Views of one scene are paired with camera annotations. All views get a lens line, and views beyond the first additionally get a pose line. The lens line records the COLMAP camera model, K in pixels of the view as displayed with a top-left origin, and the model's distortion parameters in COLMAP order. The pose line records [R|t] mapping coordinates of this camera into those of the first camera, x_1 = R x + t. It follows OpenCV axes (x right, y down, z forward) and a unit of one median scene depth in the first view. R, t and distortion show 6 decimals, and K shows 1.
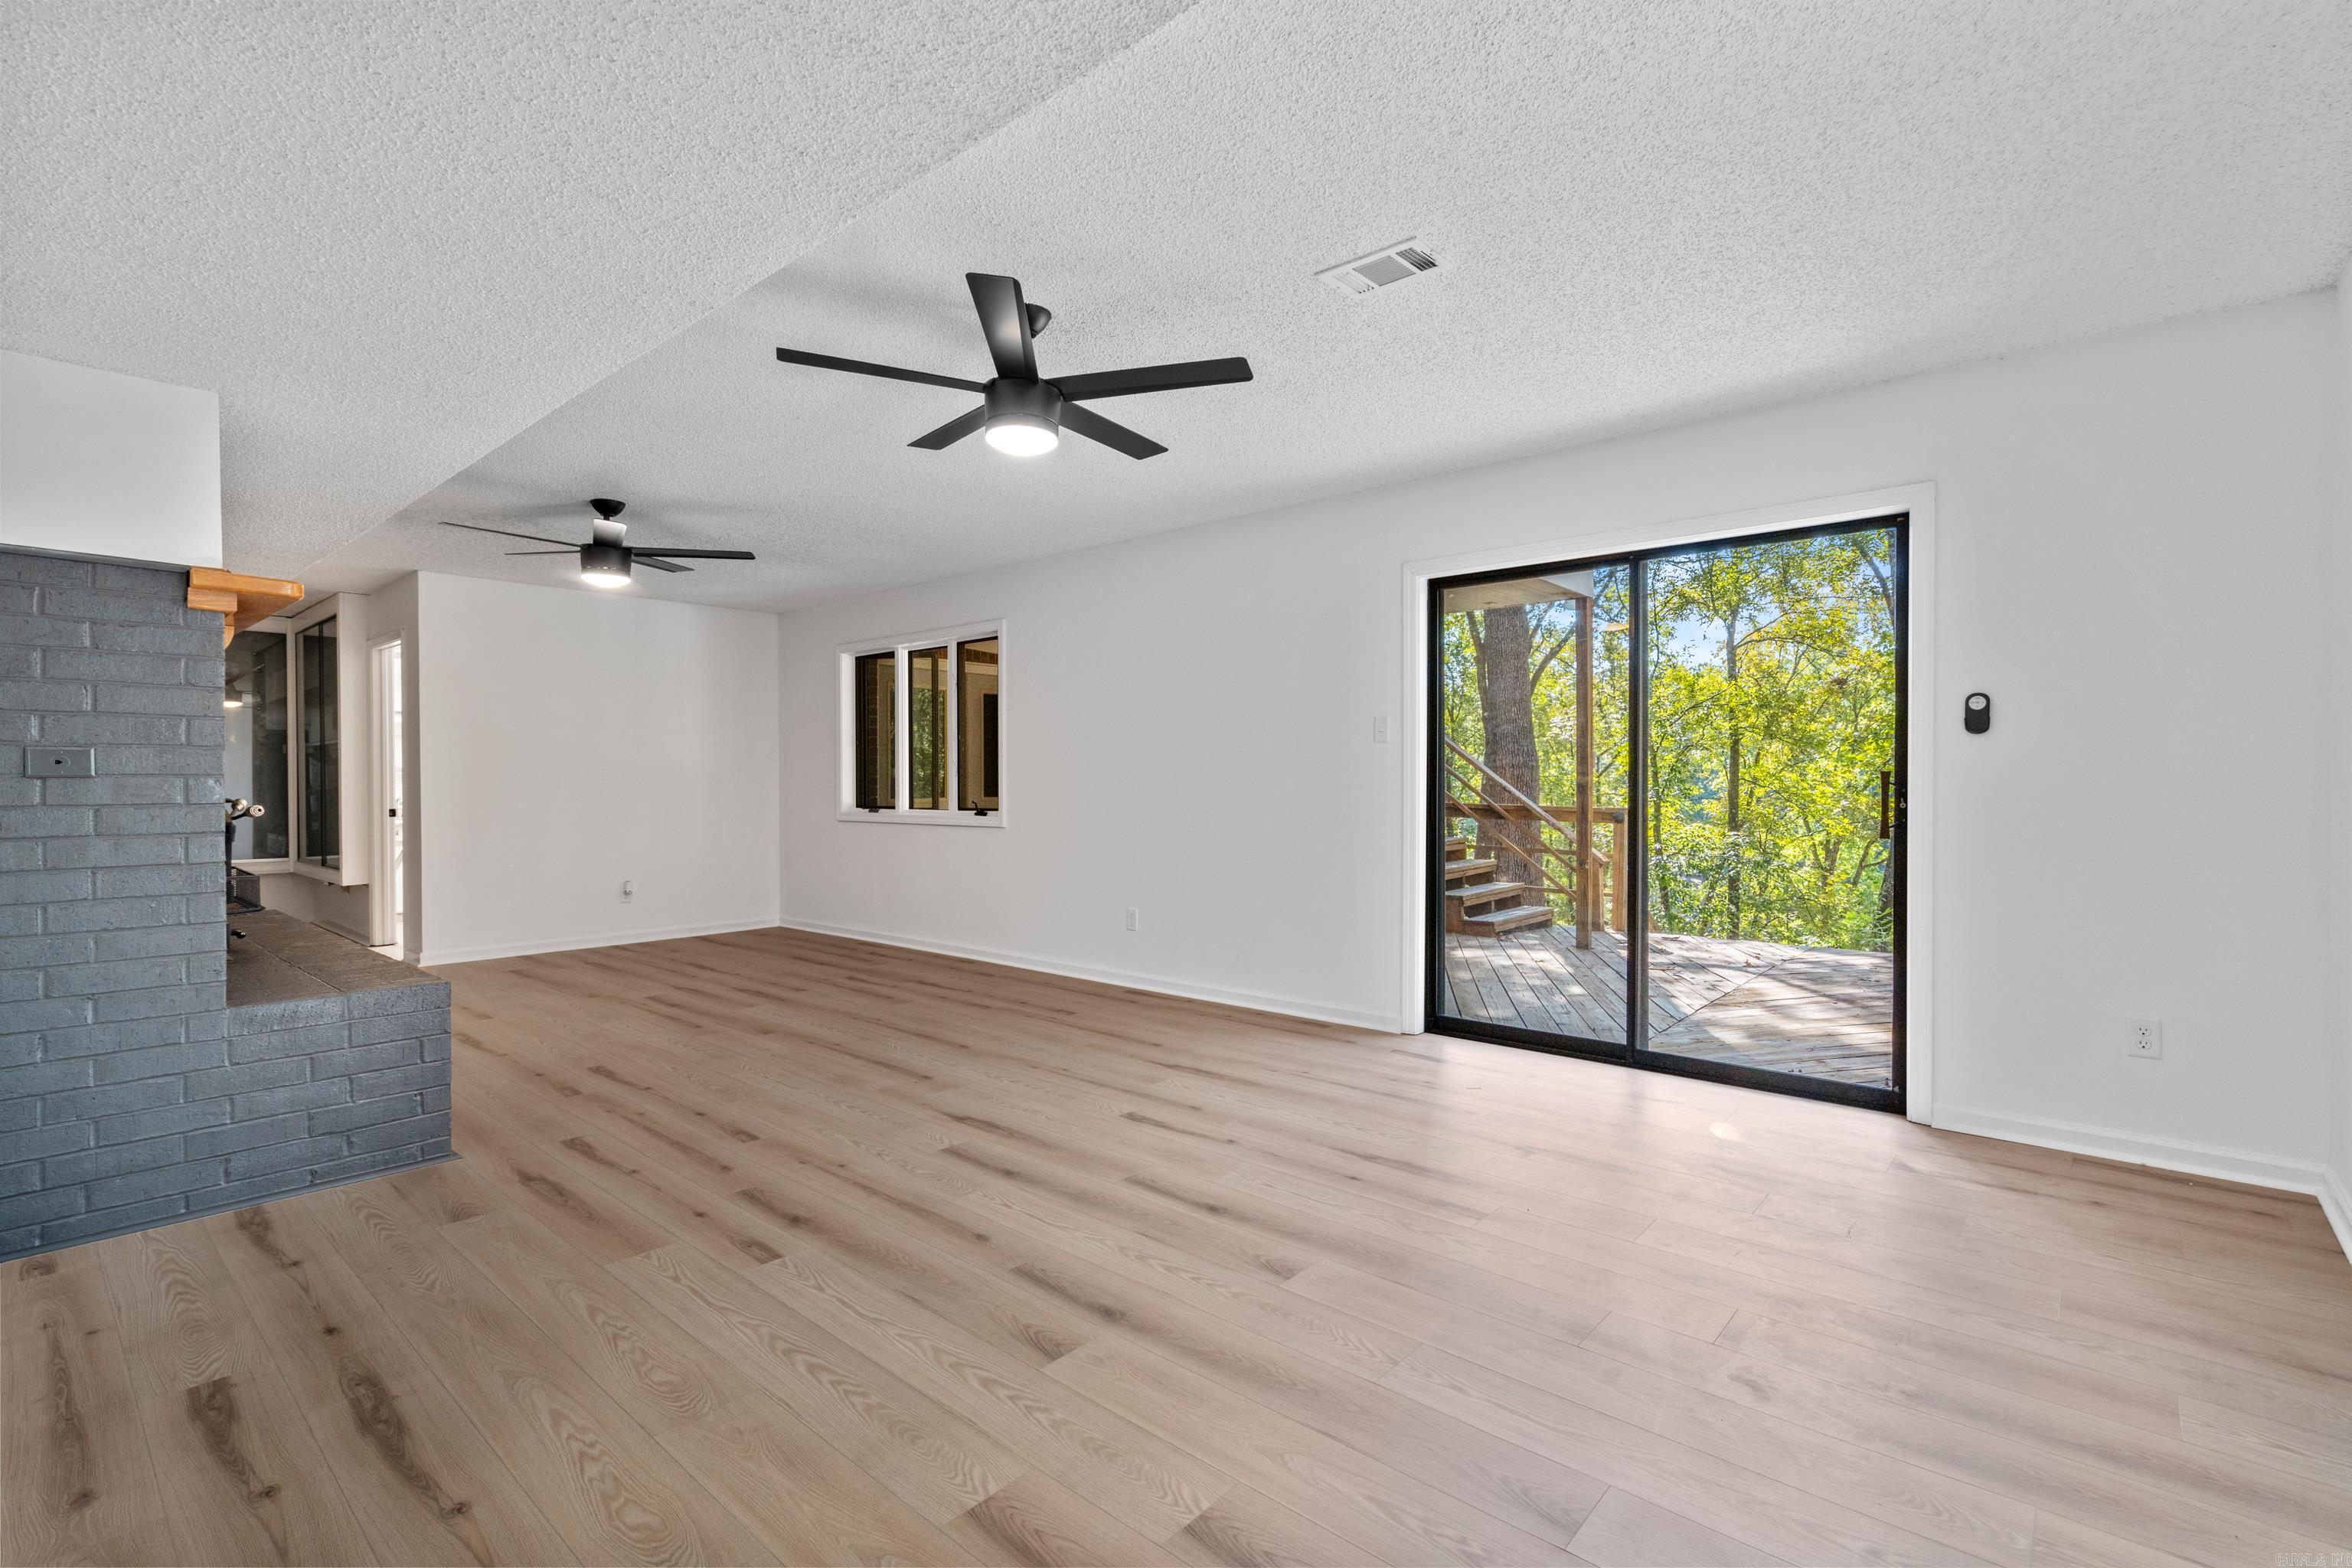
lens RADIAL K [[1072.9, 0, 1175.9], [0, 1072.9, 786.9], [0, 0, 1]] dist [-0.002993, 0.002646]
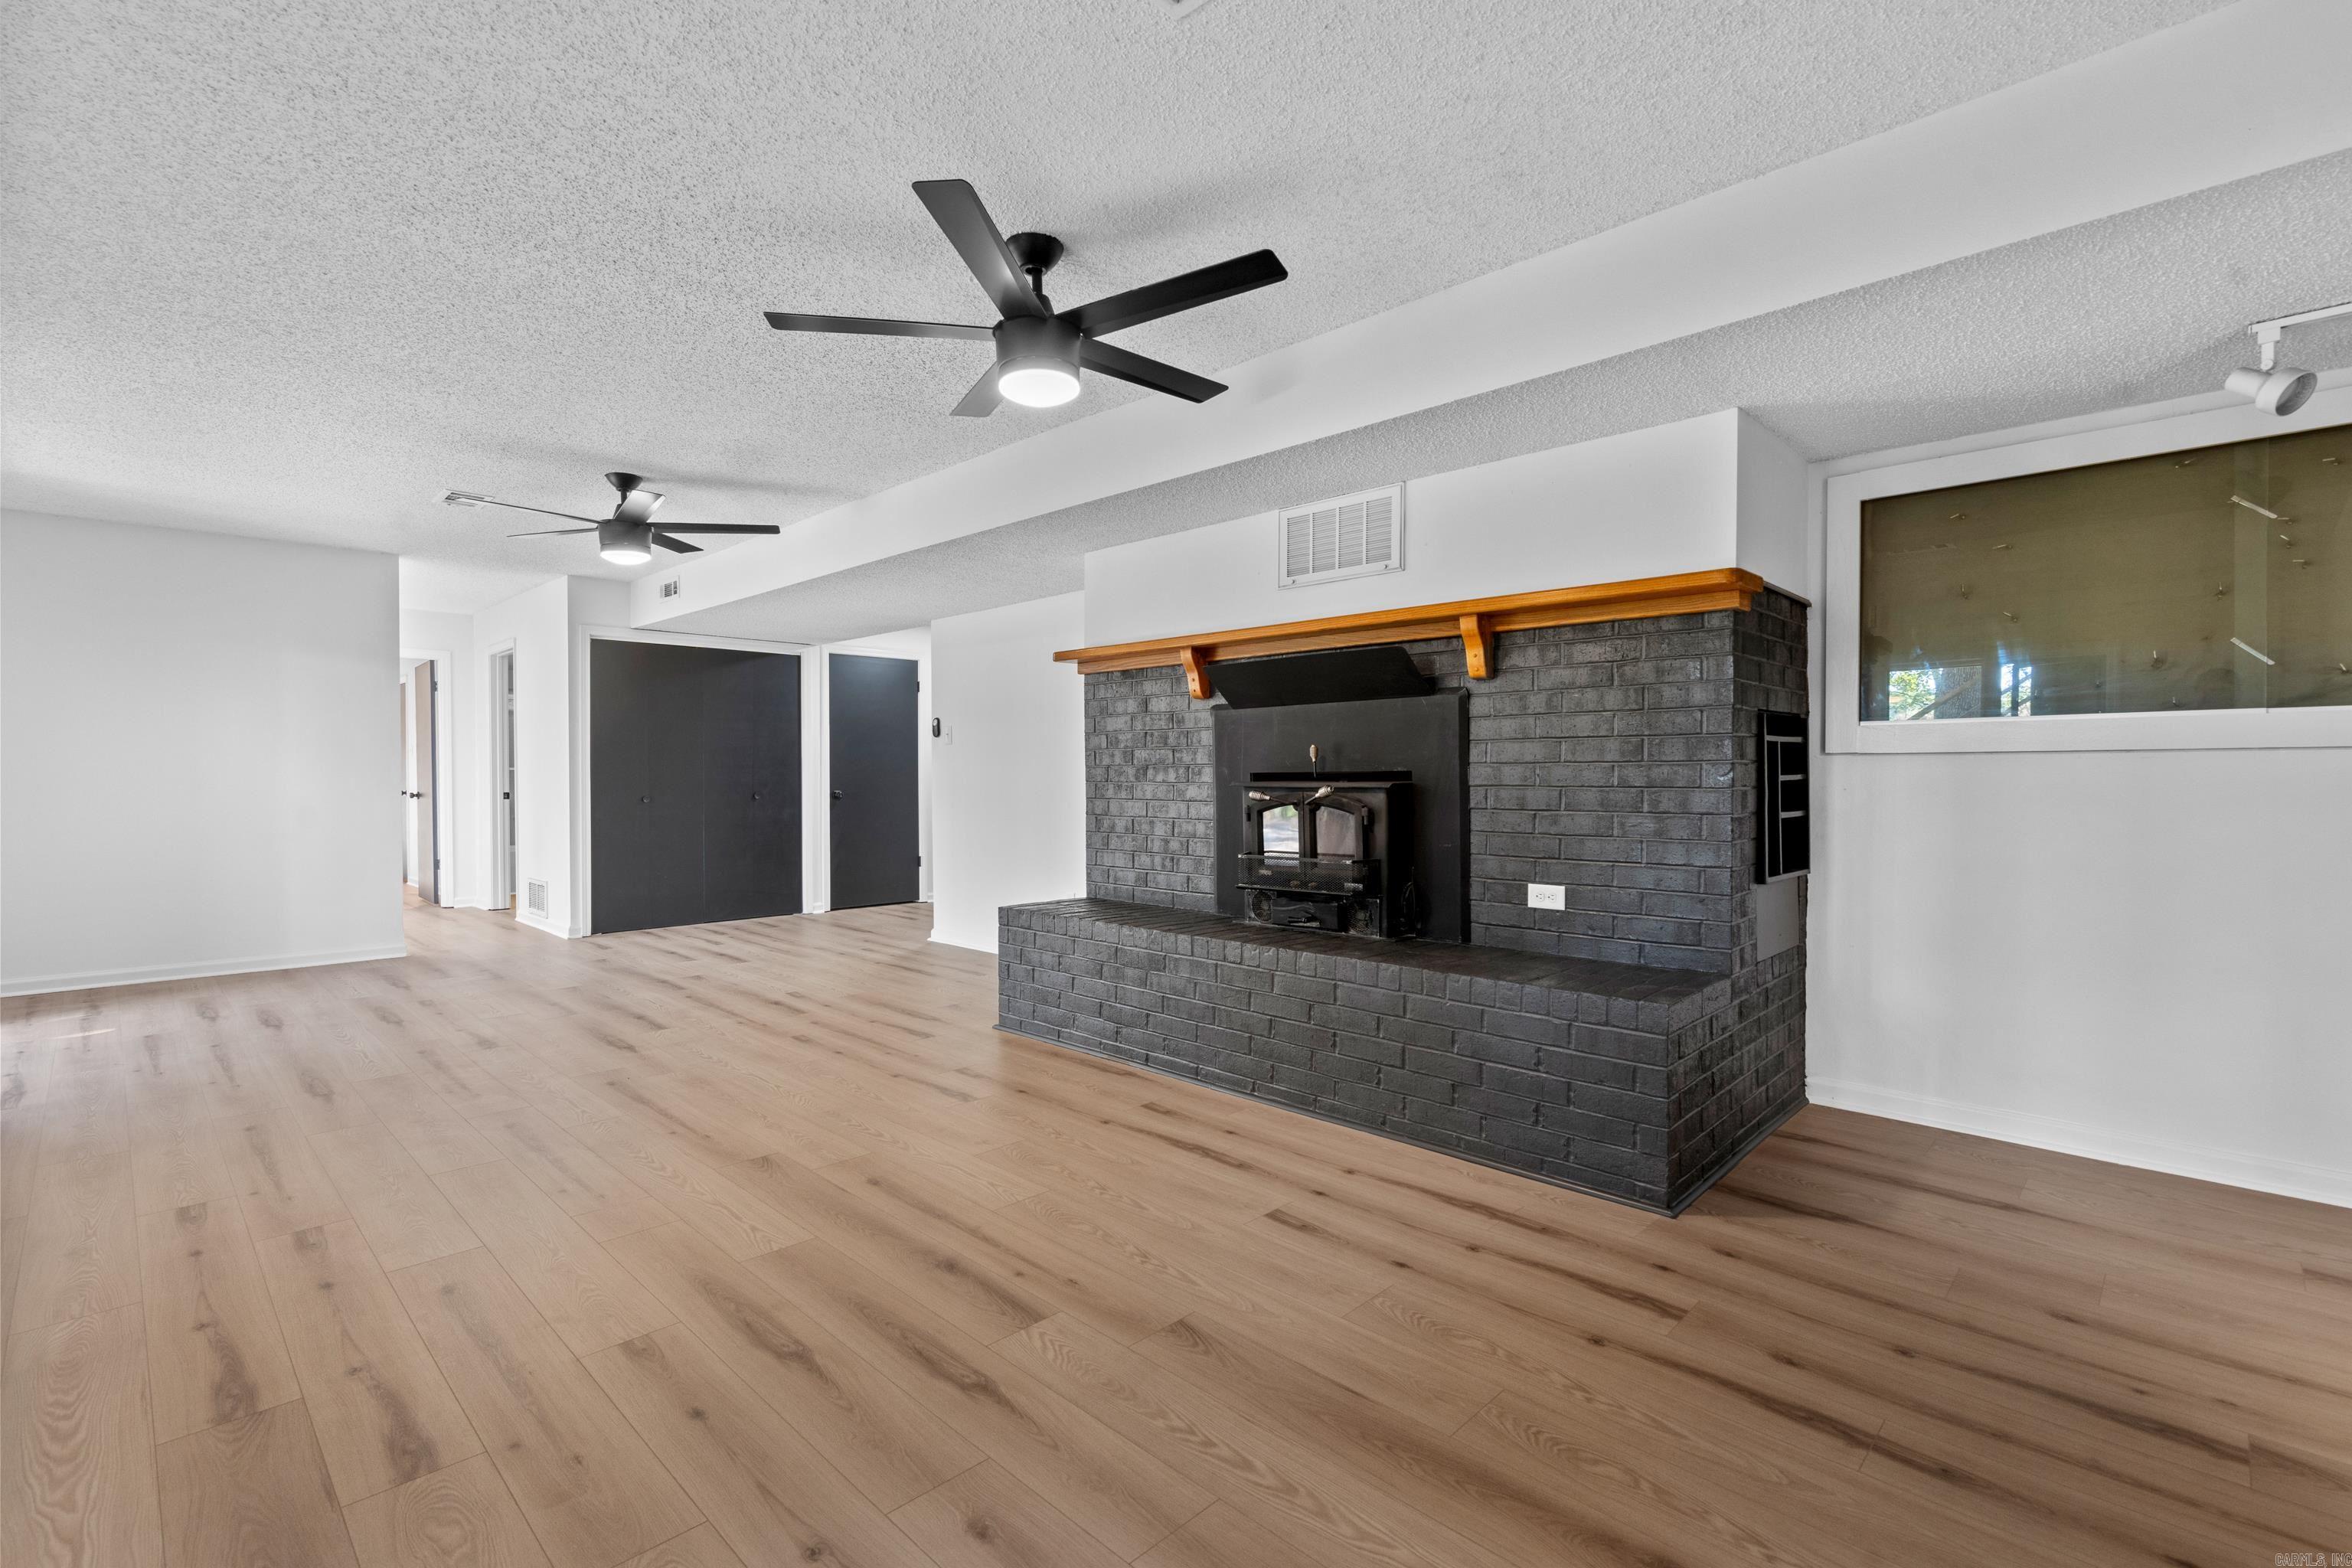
lens RADIAL K [[1072.9, 0, 1170.5], [0, 1072.9, 779.4], [0, 0, 1]] dist [-0.002993, 0.002646]
pose [[-0.997021, 0.003226, 0.077063, -0.947578], [0.004276, 0.999900, 0.013467, -0.009421], [-0.077012, 0.013756, -0.996935, 2.261890]]
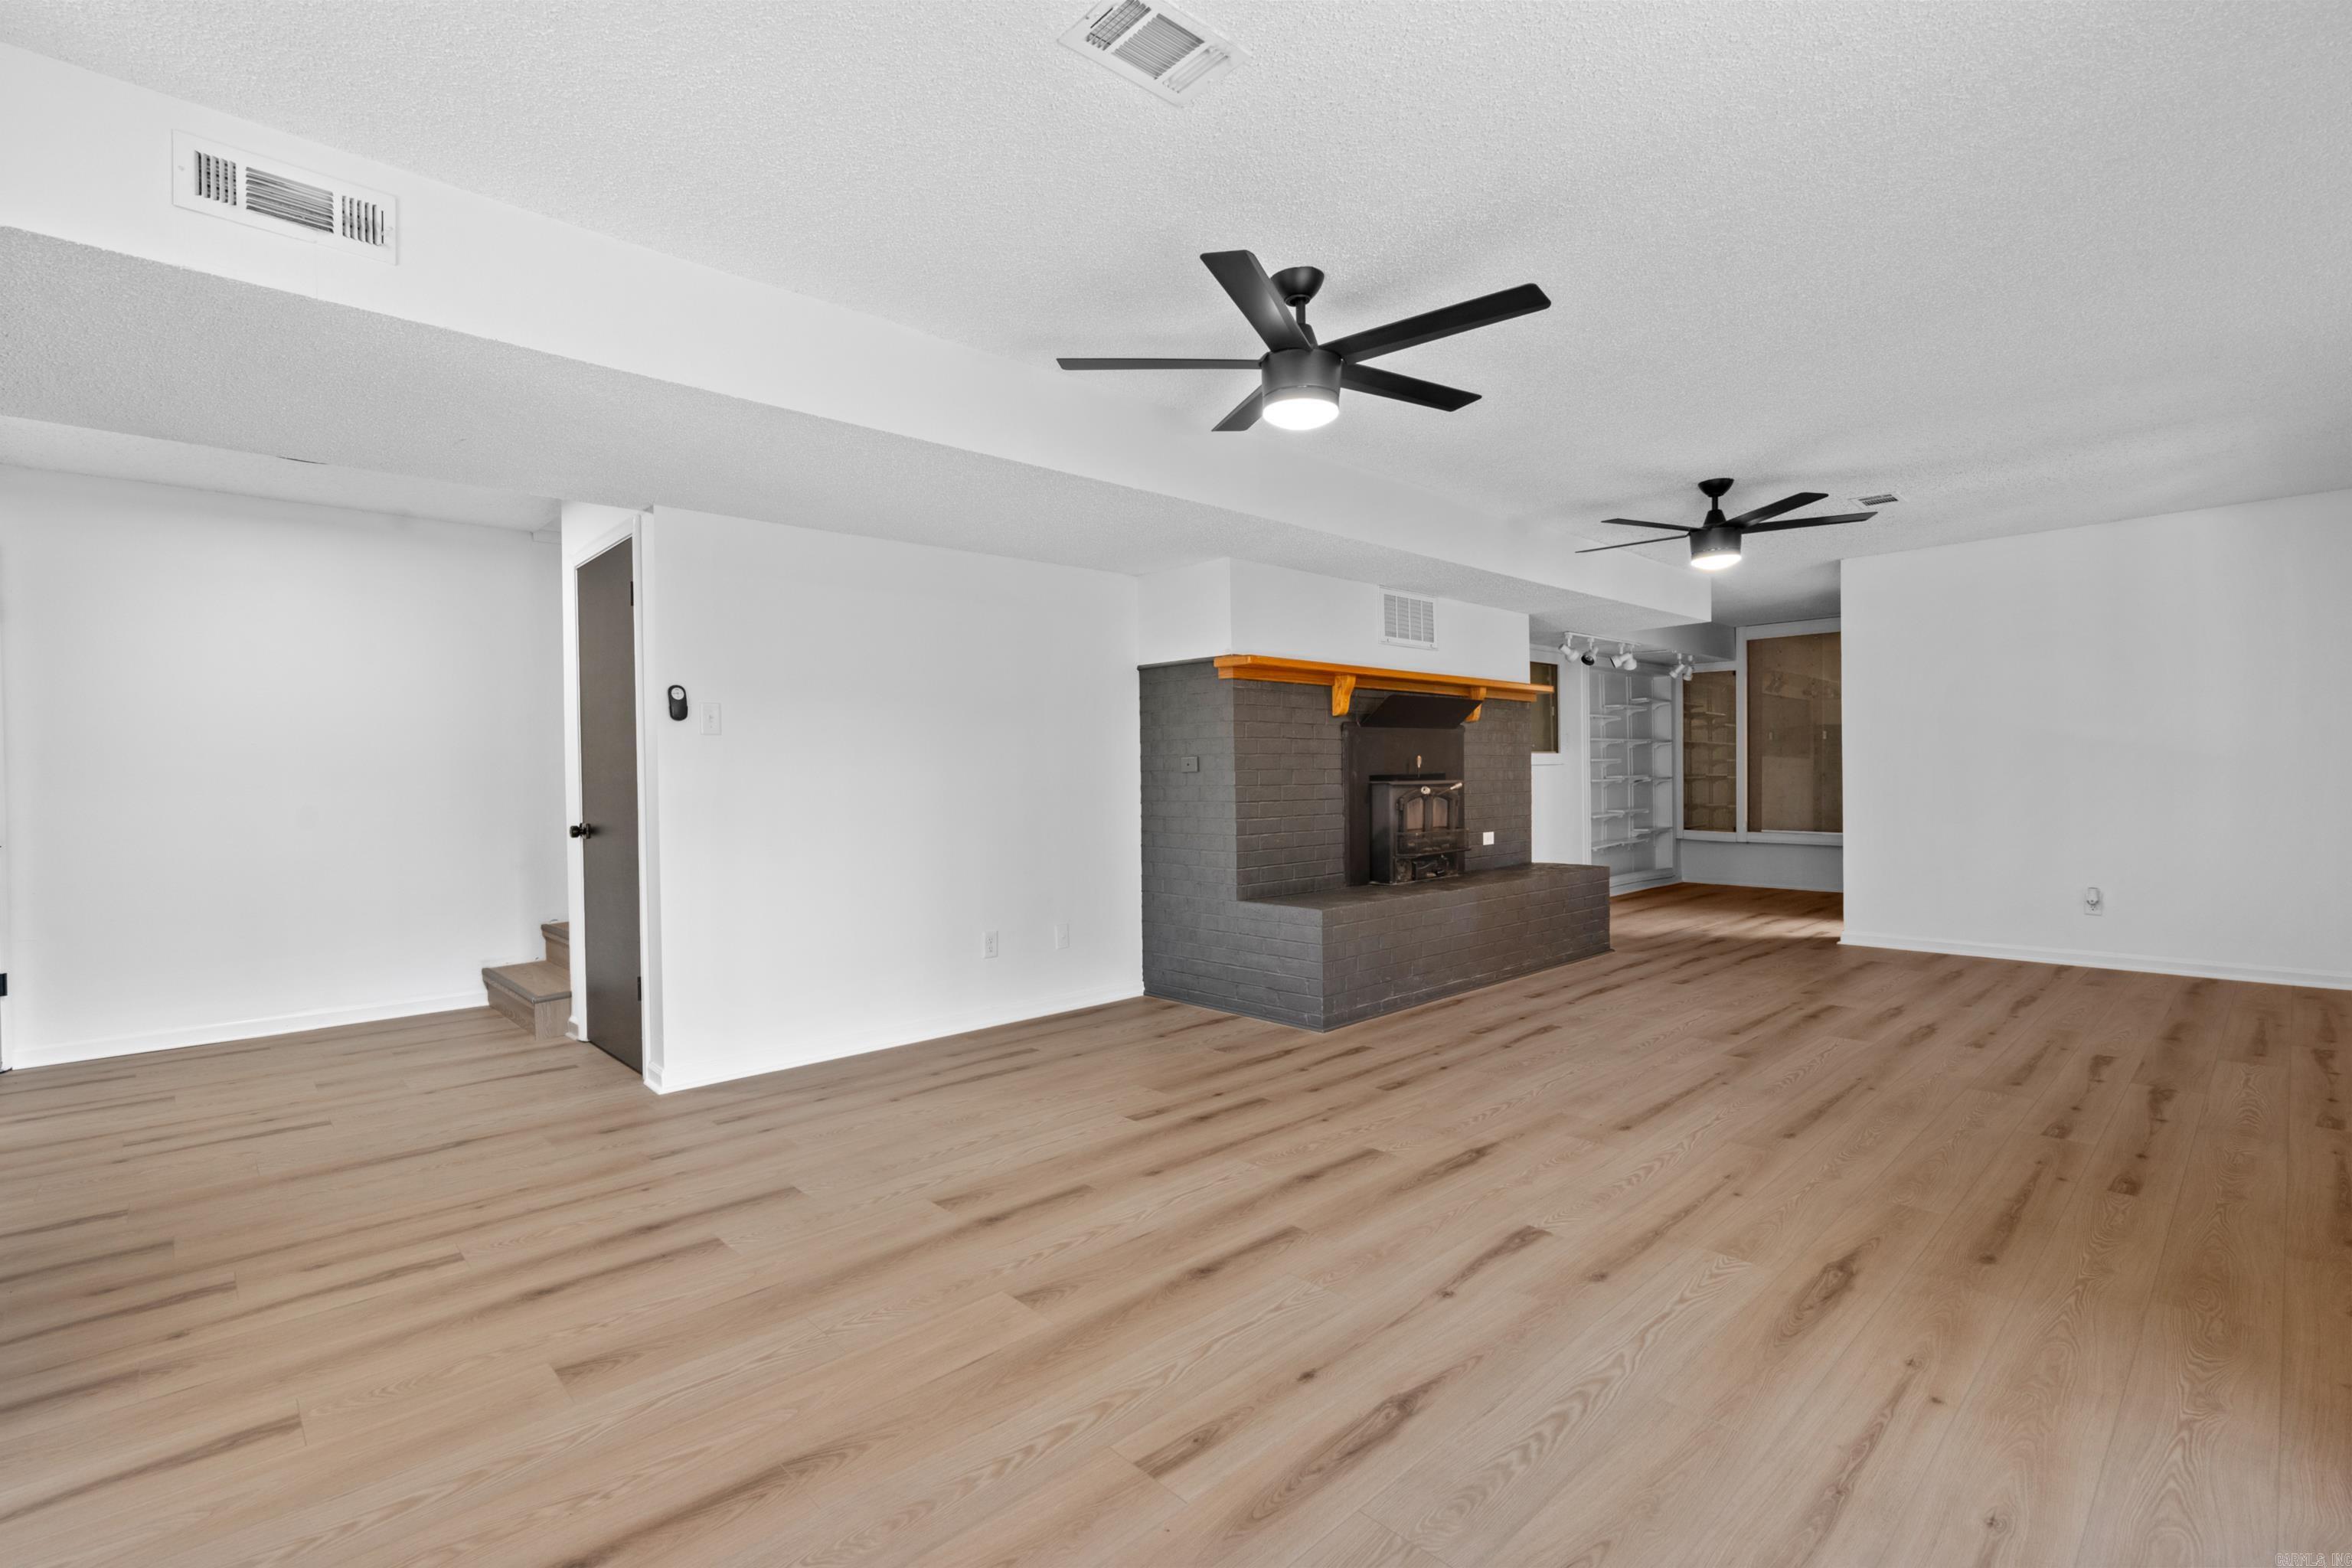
lens RADIAL K [[1072.9, 0, 1174.1], [0, 1072.9, 784.0], [0, 0, 1]] dist [-0.002993, 0.002646]
pose [[-0.100464, 0.008983, -0.994900, 0.734918], [0.007841, 0.999935, 0.008237, -0.002463], [0.994910, -0.006973, -0.100528, 0.882024]]
